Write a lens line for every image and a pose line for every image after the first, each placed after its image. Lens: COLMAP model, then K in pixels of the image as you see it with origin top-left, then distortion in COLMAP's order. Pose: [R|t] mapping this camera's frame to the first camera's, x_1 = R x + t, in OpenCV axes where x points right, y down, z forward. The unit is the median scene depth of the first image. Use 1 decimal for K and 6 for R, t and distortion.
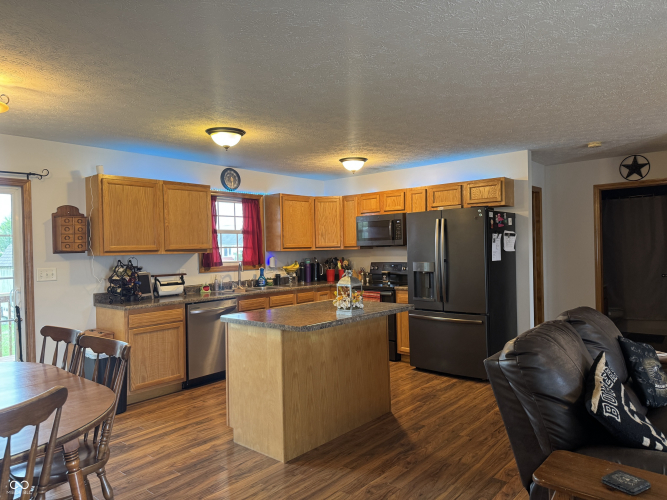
lens RADIAL K [[472.1, 0, 337.1], [0, 472.1, 255.8], [0, 0, 1]] dist [0.044789, -0.067367]
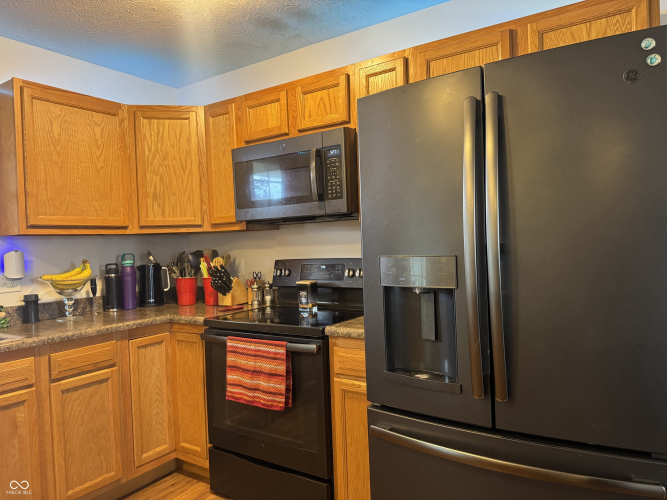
lens RADIAL K [[472.1, 0, 340.2], [0, 472.1, 251.9], [0, 0, 1]] dist [0.044789, -0.067367]
pose [[0.992116, -0.018396, 0.123969, 0.097086], [0.018594, 0.999827, -0.000441, 0.009734], [-0.123939, 0.002743, 0.992286, 0.698856]]
